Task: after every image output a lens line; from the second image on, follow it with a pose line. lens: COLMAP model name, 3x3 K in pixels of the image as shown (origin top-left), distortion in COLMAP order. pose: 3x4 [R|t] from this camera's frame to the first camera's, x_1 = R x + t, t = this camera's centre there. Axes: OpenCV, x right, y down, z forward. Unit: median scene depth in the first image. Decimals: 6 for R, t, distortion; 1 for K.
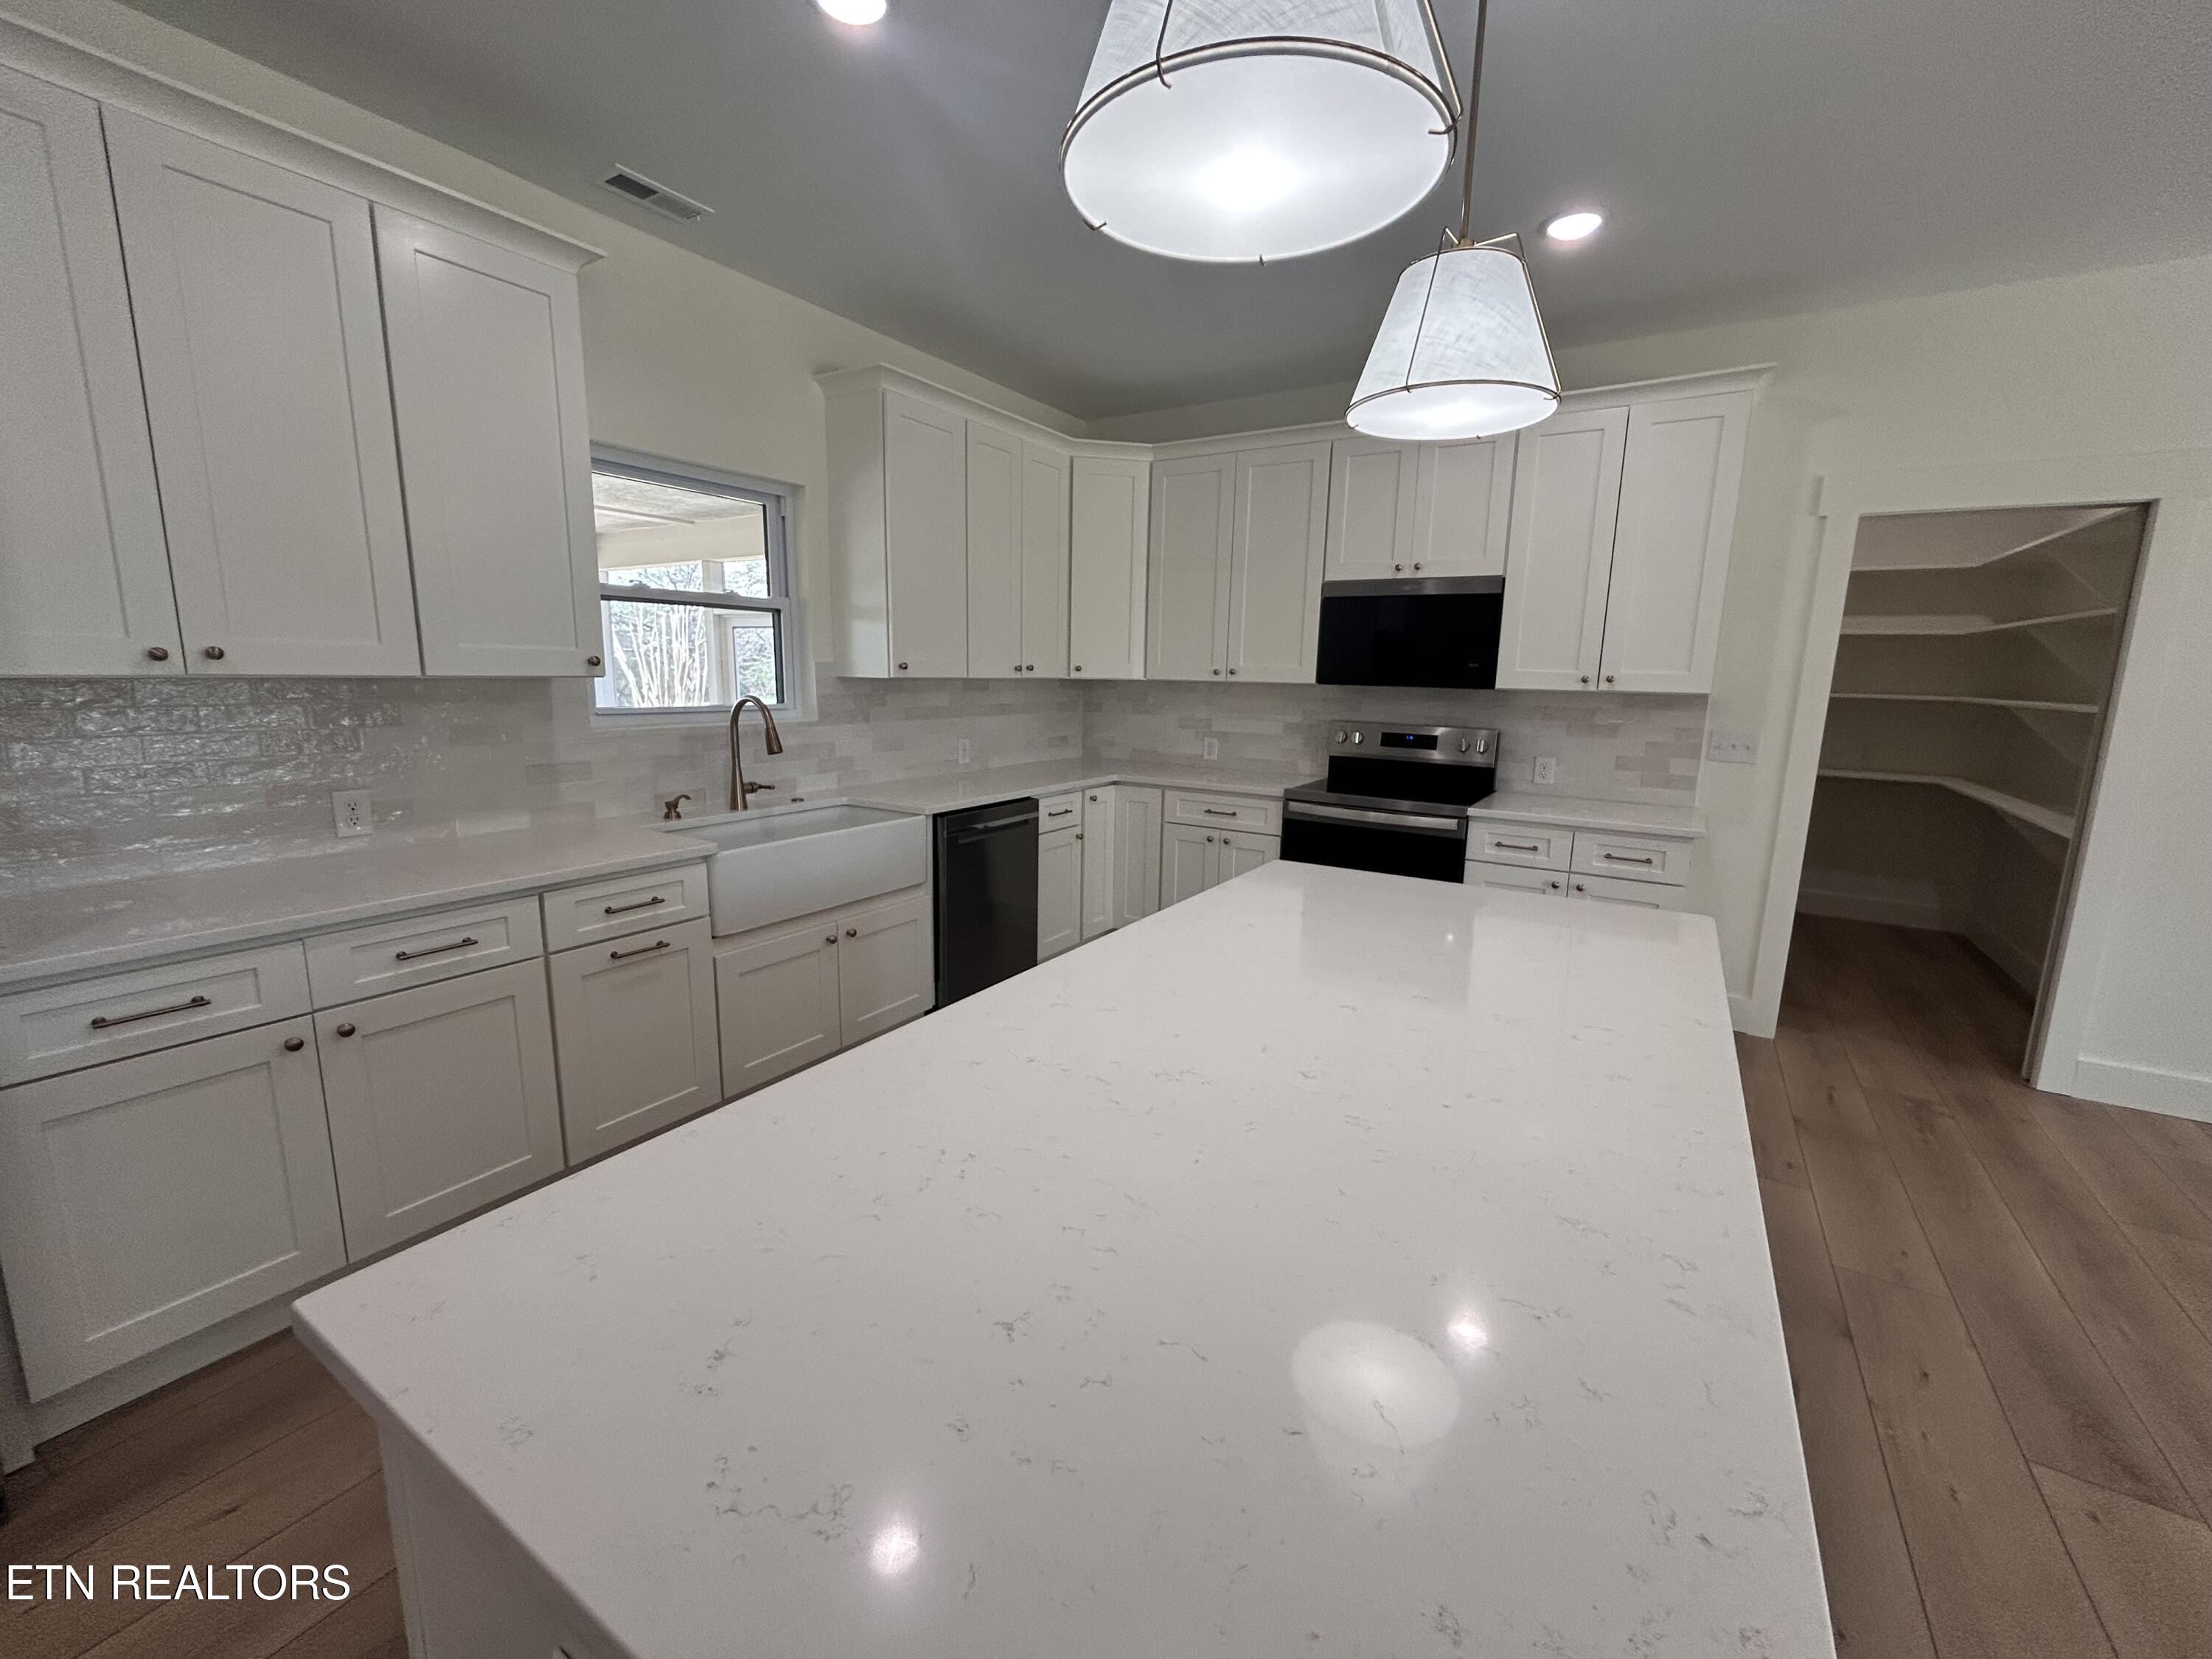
lens RADIAL K [[898.0, 0, 1109.0], [0, 898.0, 824.4], [0, 0, 1]] dist [0.001105, 0.000389]
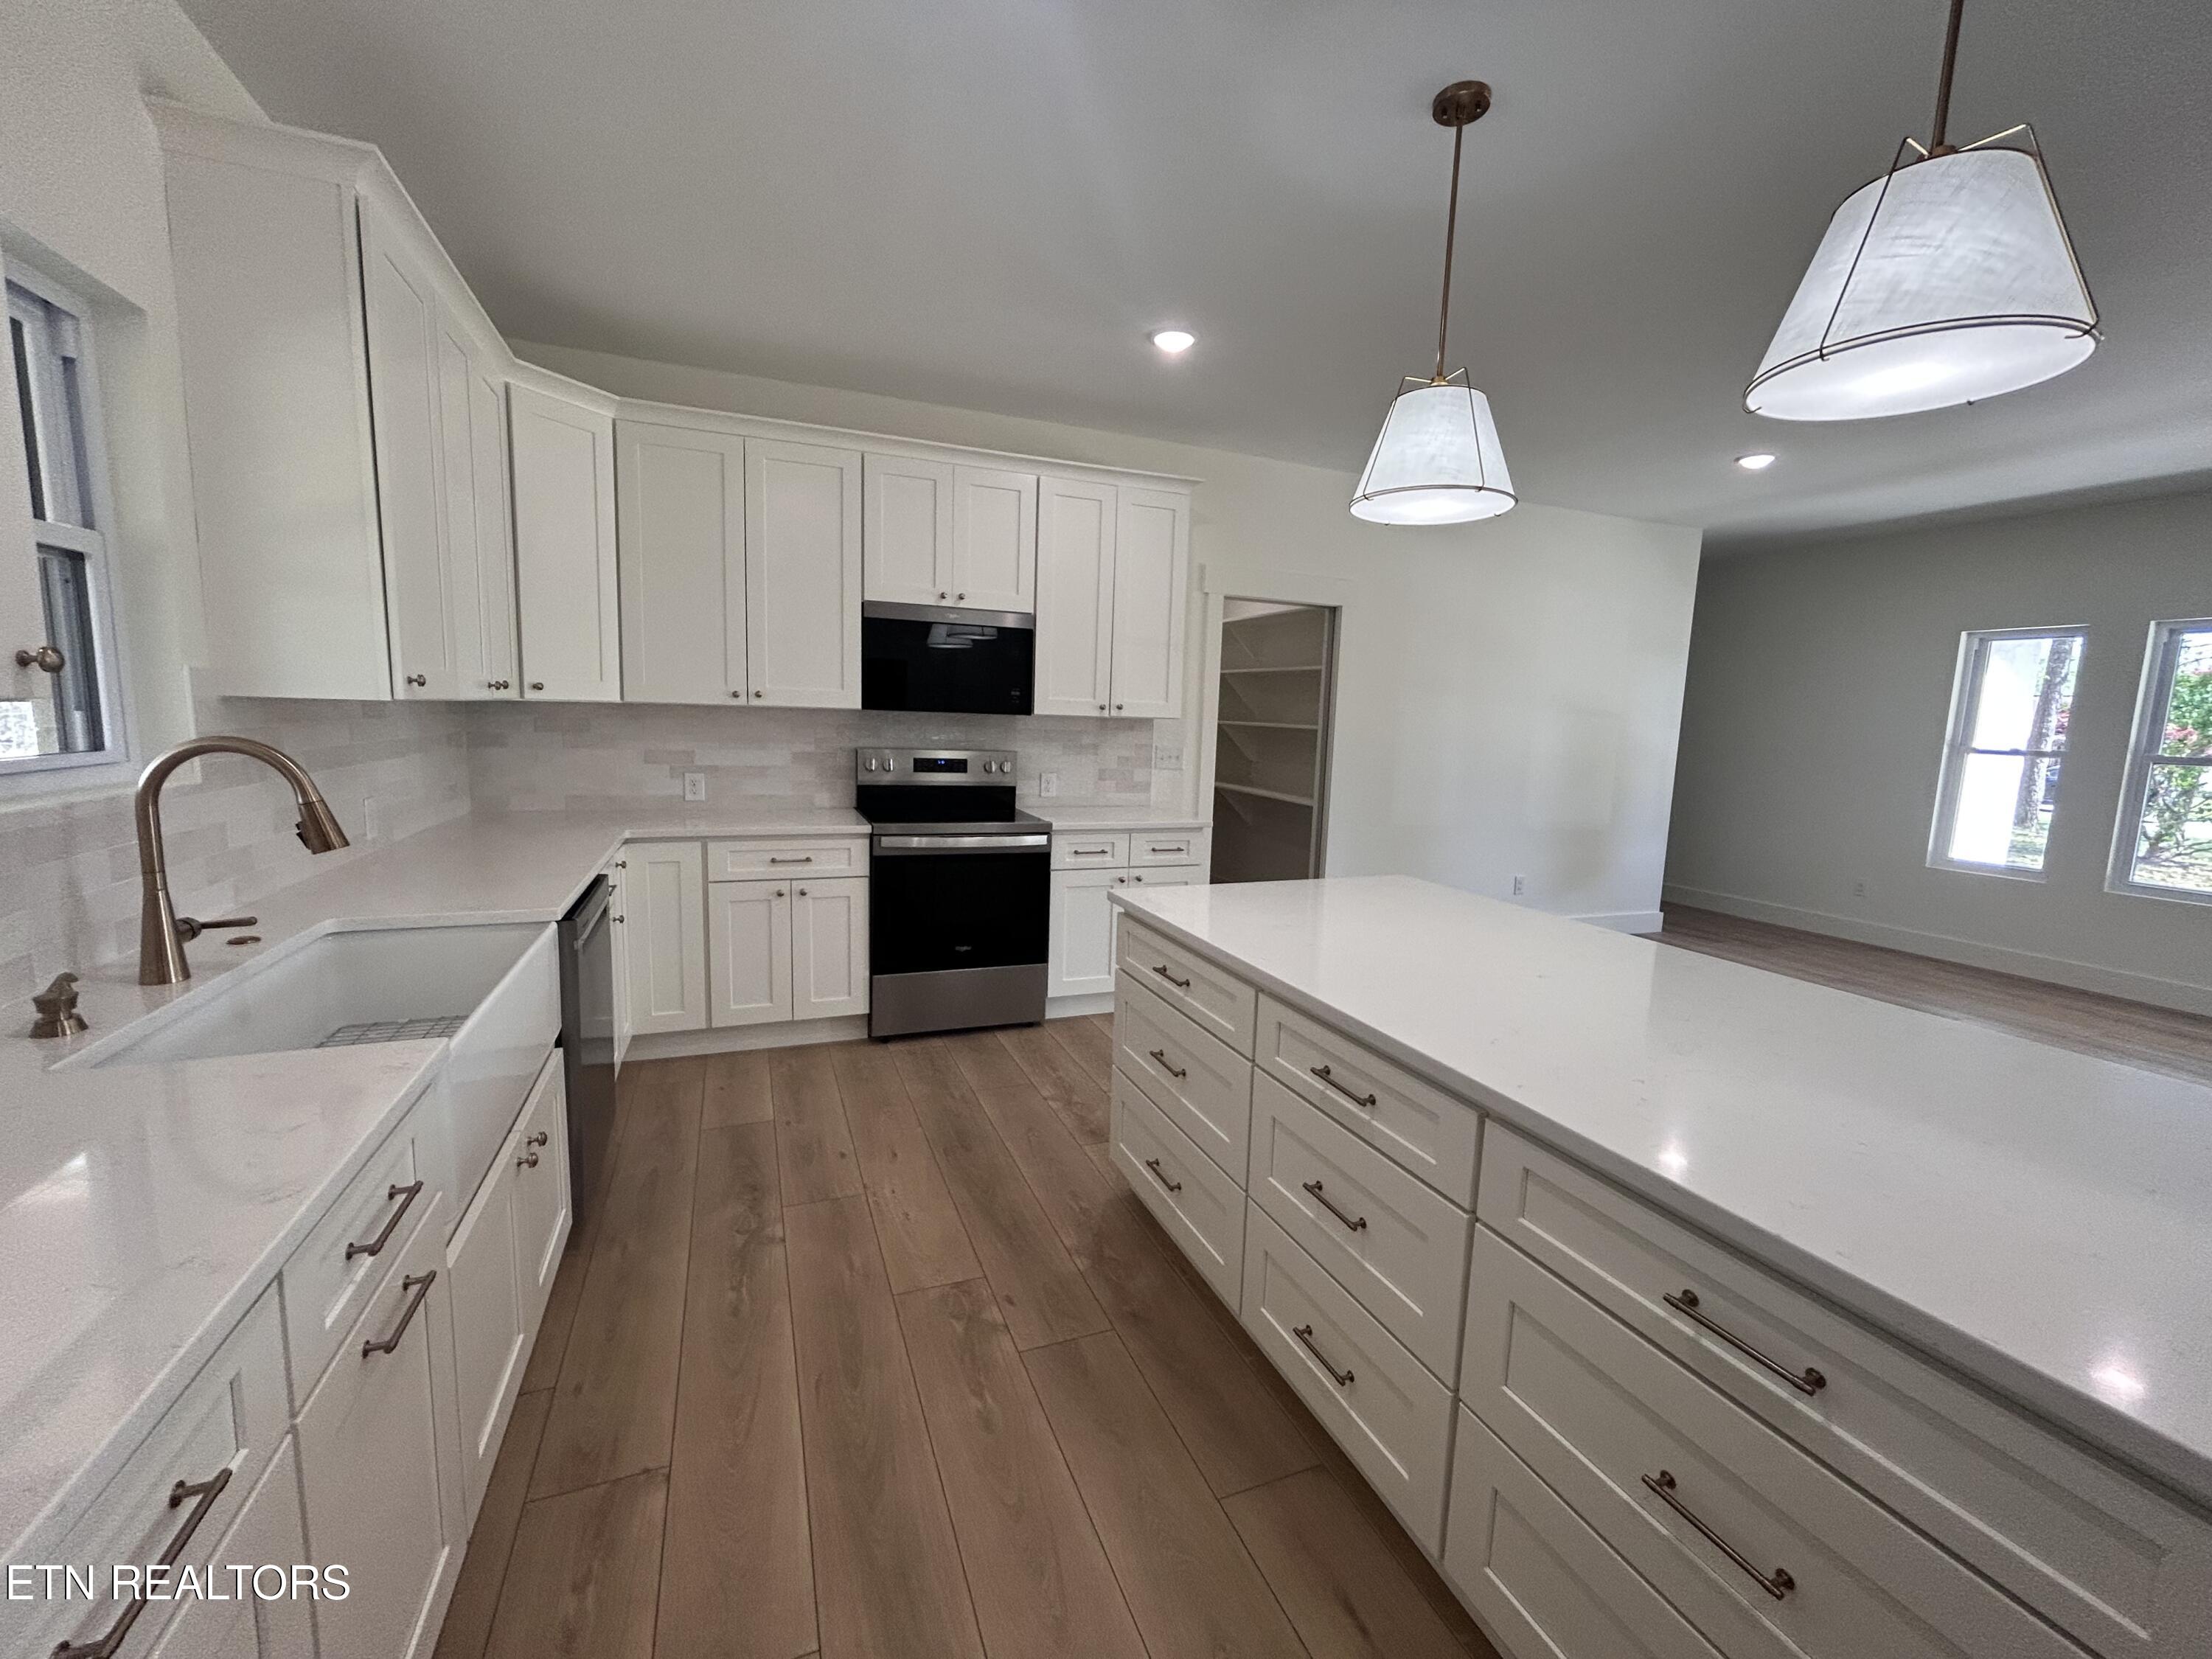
lens RADIAL K [[898.0, 0, 1107.7], [0, 898.0, 816.1], [0, 0, 1]] dist [0.001105, 0.000389]
pose [[0.583990, -0.094071, 0.806292, -0.396639], [0.118607, 0.992491, 0.029889, -0.046138], [-0.803049, 0.078177, 0.590762, 0.265469]]
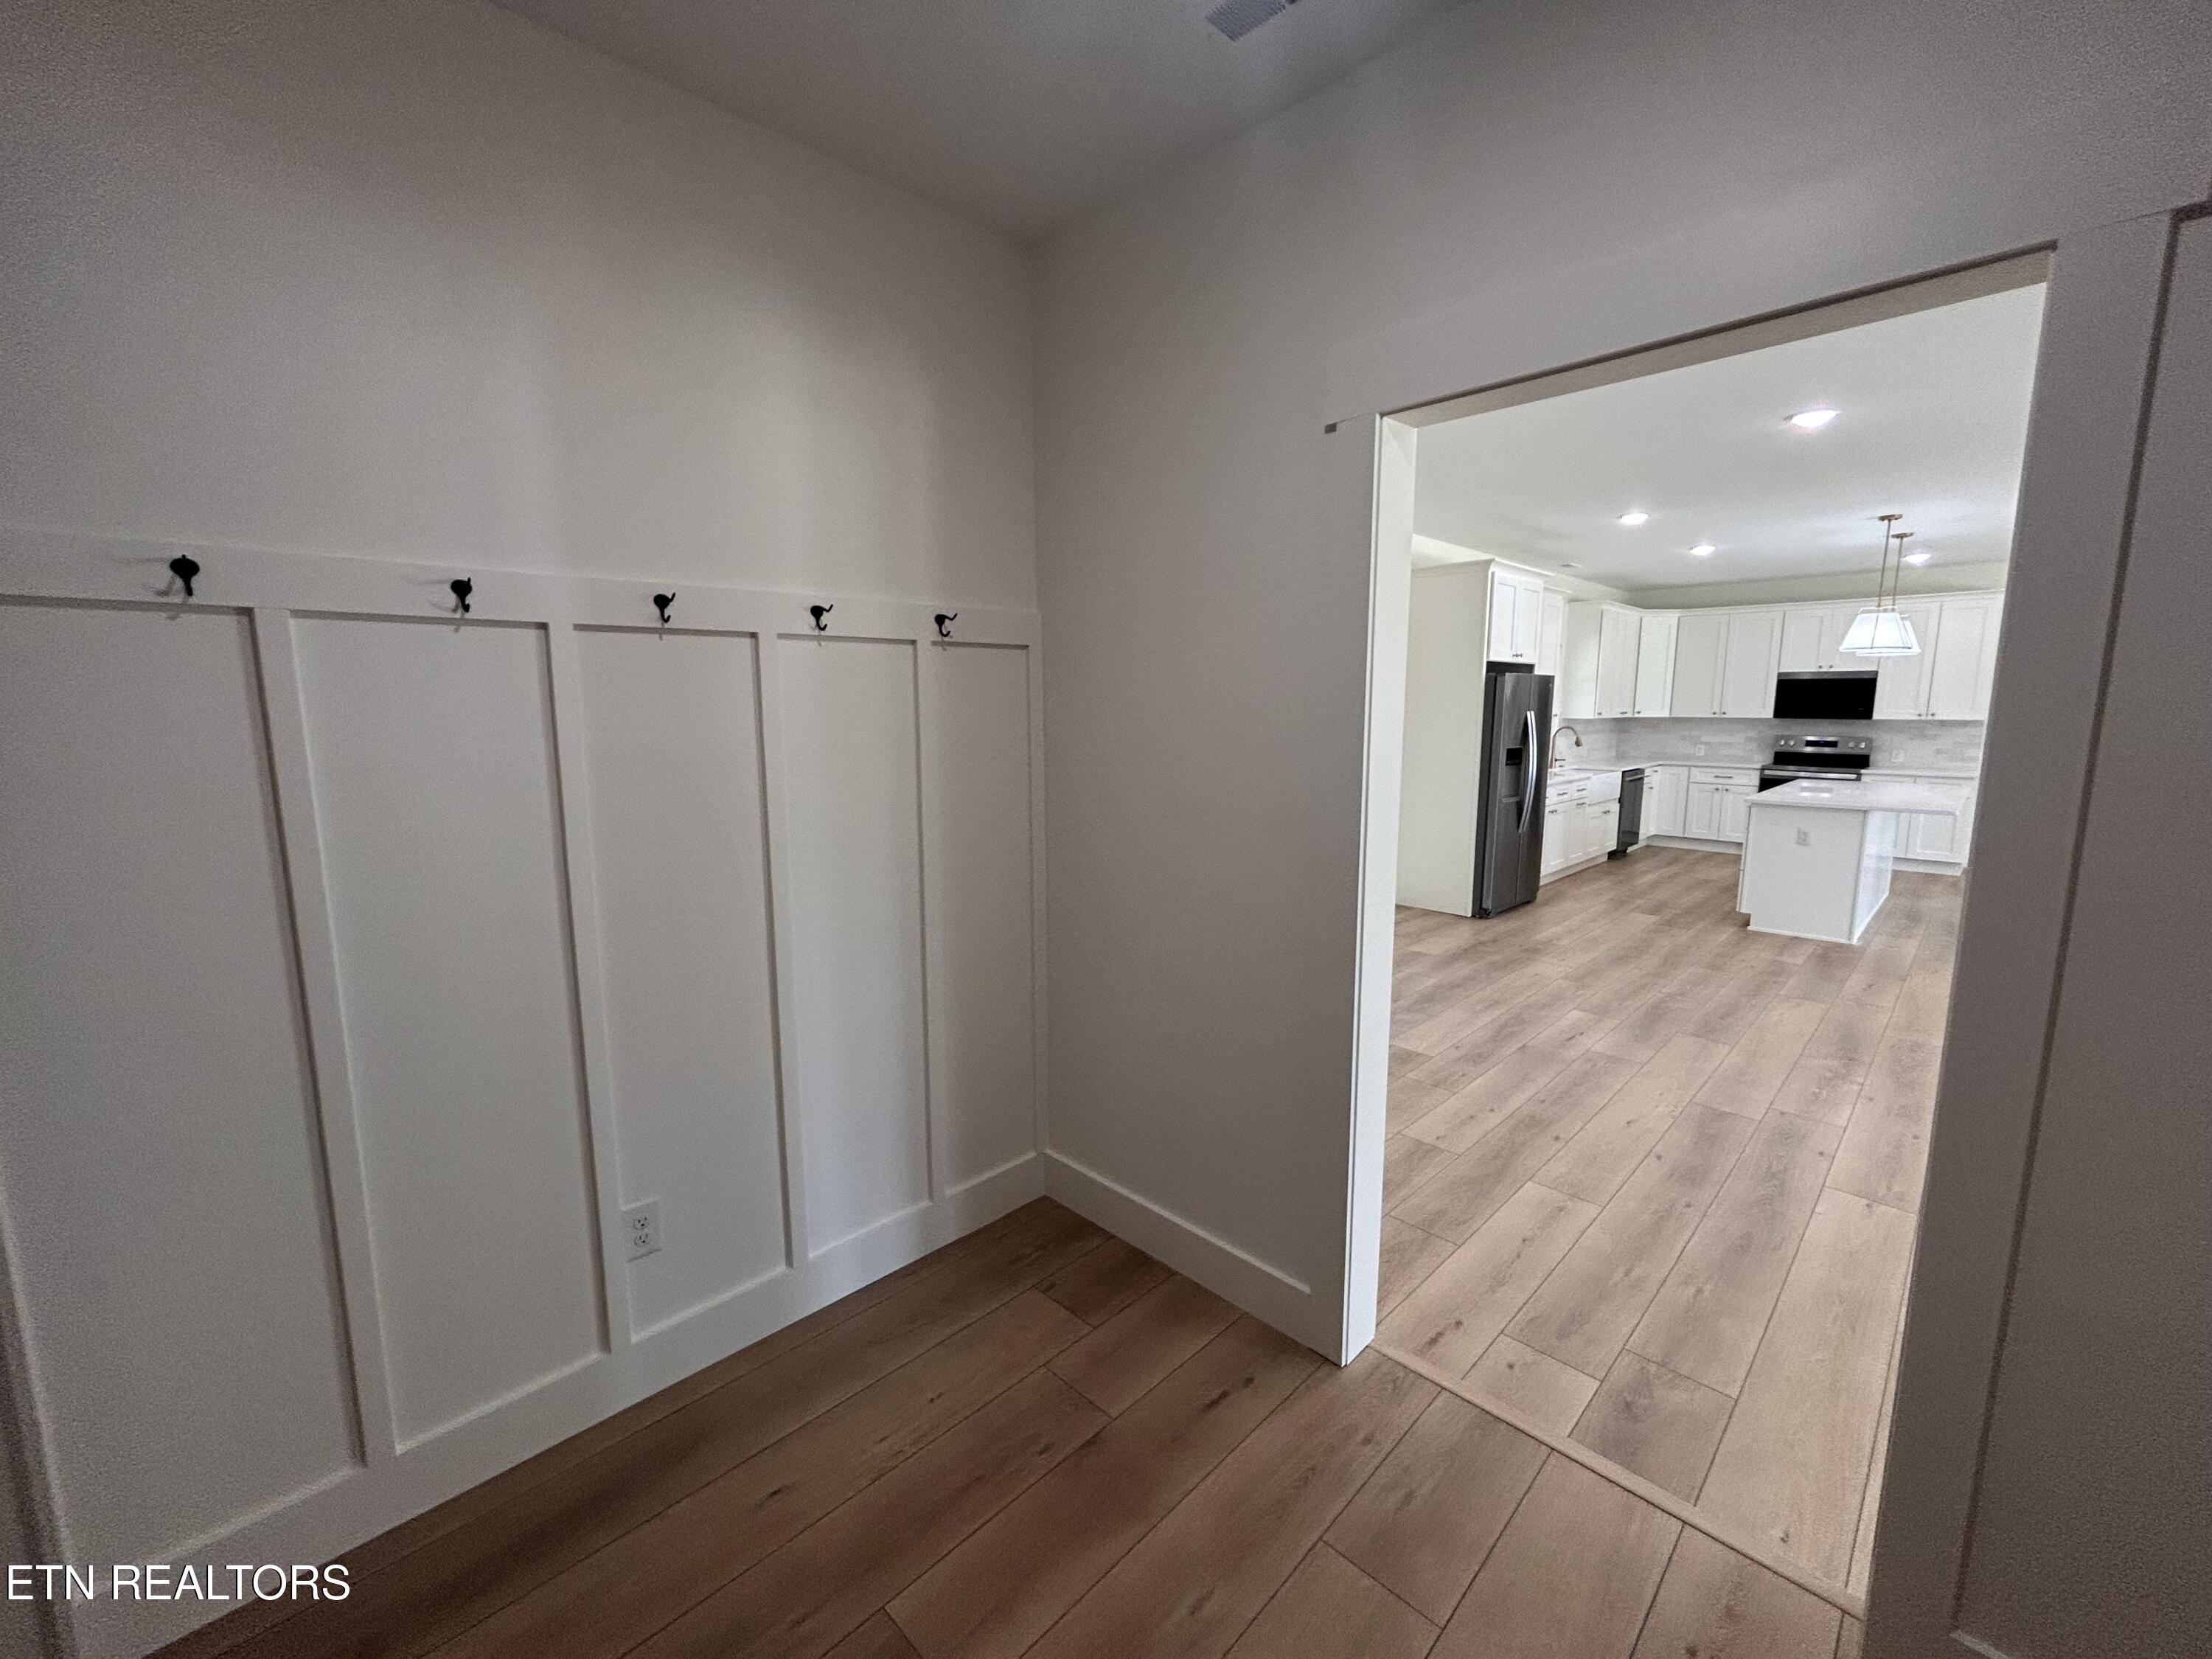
lens RADIAL K [[898.0, 0, 1106.2], [0, 898.0, 830.6], [0, 0, 1]] dist [0.001105, 0.000389]
pose [[0.973486, 0.012797, -0.228387, -0.883745], [-0.019491, 0.999443, -0.027077, 0.217358], [0.227913, 0.030811, 0.973194, -1.557084]]
